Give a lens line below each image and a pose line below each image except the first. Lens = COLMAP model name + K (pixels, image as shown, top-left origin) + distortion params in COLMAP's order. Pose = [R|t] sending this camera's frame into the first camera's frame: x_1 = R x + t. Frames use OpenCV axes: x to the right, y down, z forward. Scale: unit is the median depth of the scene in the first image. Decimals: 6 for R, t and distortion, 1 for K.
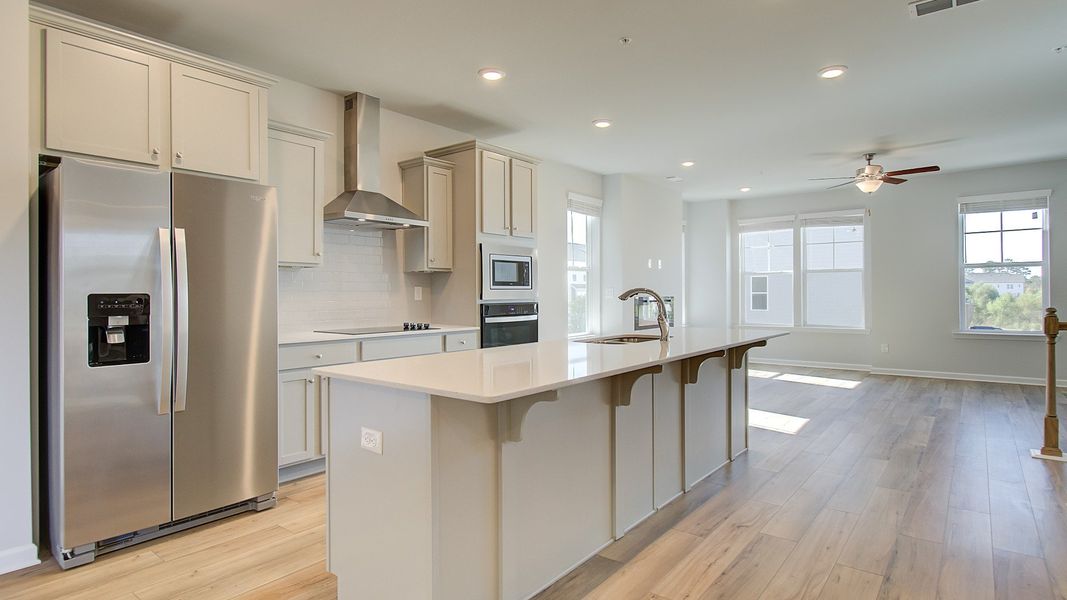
lens RADIAL K [[548.0, 0, 542.1], [0, 548.0, 296.1], [0, 0, 1]] dist [-0.012705, -0.000479]
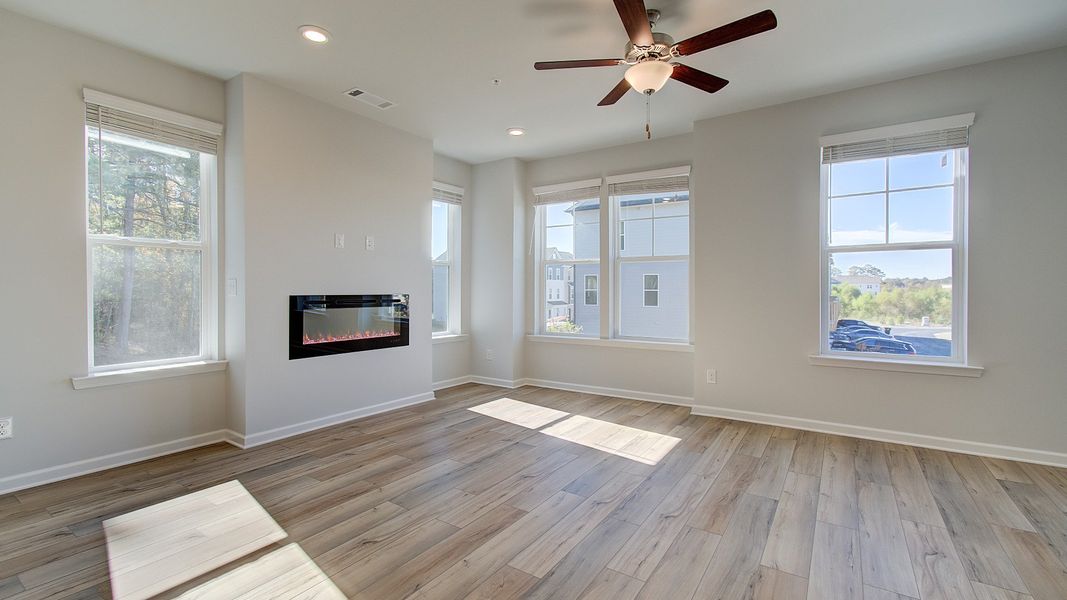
lens RADIAL K [[462.2, 0, 533.5], [0, 462.2, 300.0], [0, 0, 1]] dist [-0.014859, 0.000355]
pose [[0.996768, 0.005700, 0.080131, 0.437563], [-0.007170, 0.999811, 0.018058, -0.004218], [-0.080013, -0.018575, 0.996621, 0.552327]]
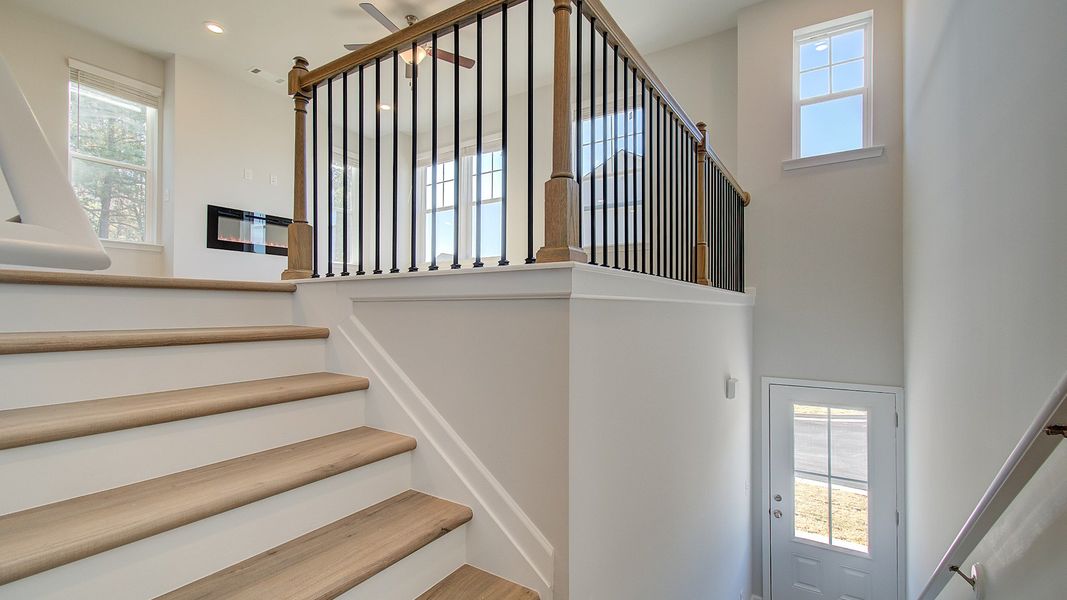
lens RADIAL K [[470.7, 0, 534.2], [0, 470.7, 304.4], [0, 0, 1]] dist [-0.000464, 0.000502]
pose [[0.995388, 0.006029, 0.095739, 0.697125], [-0.004655, 0.999883, -0.014574, 0.194460], [-0.095816, 0.014061, 0.995300, 0.227868]]
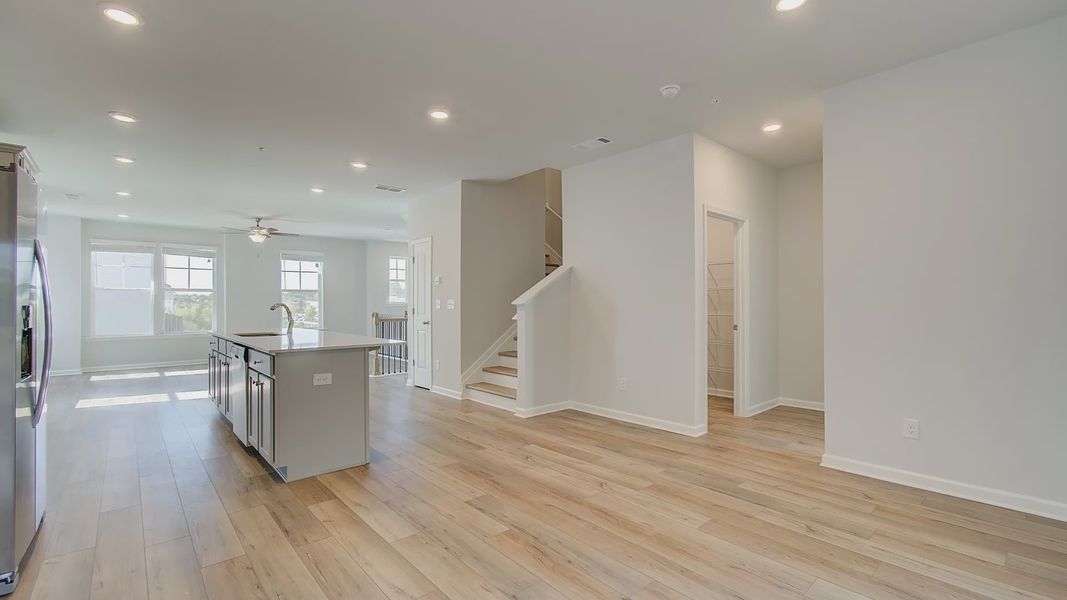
lens RADIAL K [[470.7, 0, 534.2], [0, 470.7, 304.4], [0, 0, 1]] dist [-0.000464, 0.000502]
pose [[0.179265, 0.007281, 0.983774, -0.546506], [0.006441, 0.999942, -0.008575, 0.003029], [-0.983780, 0.007873, 0.179208, -0.015447]]
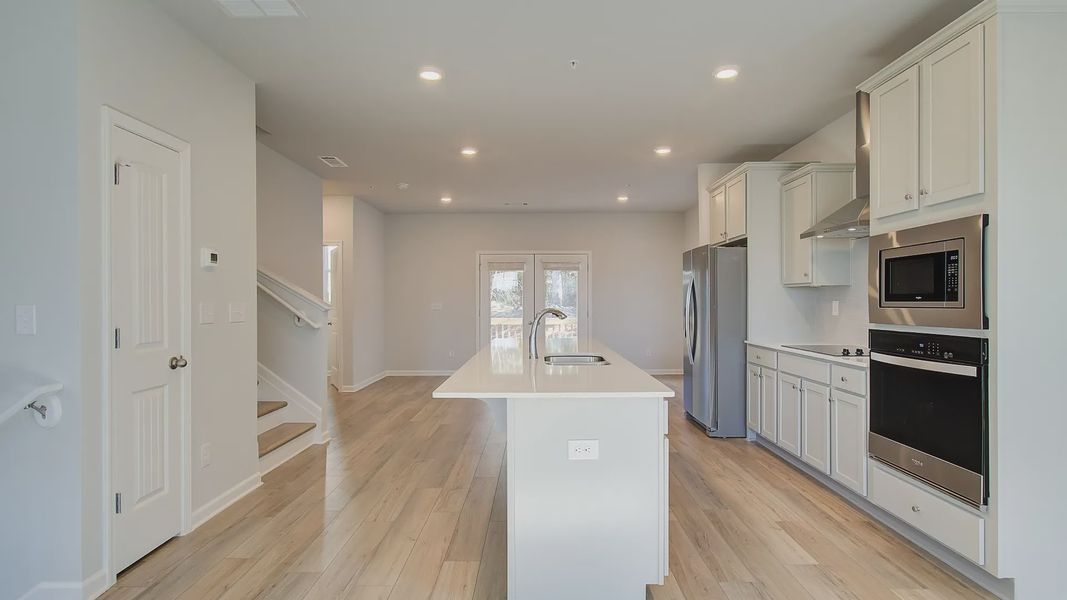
lens RADIAL K [[533.5, 0, 541.3], [0, 533.5, 300.9], [0, 0, 1]] dist [0.000161, 0.000242]
pose [[-0.779146, 0.006696, -0.626807, 0.423669], [0.003790, 0.999975, 0.005971, -0.017992], [0.626831, 0.002277, -0.779152, 0.894271]]
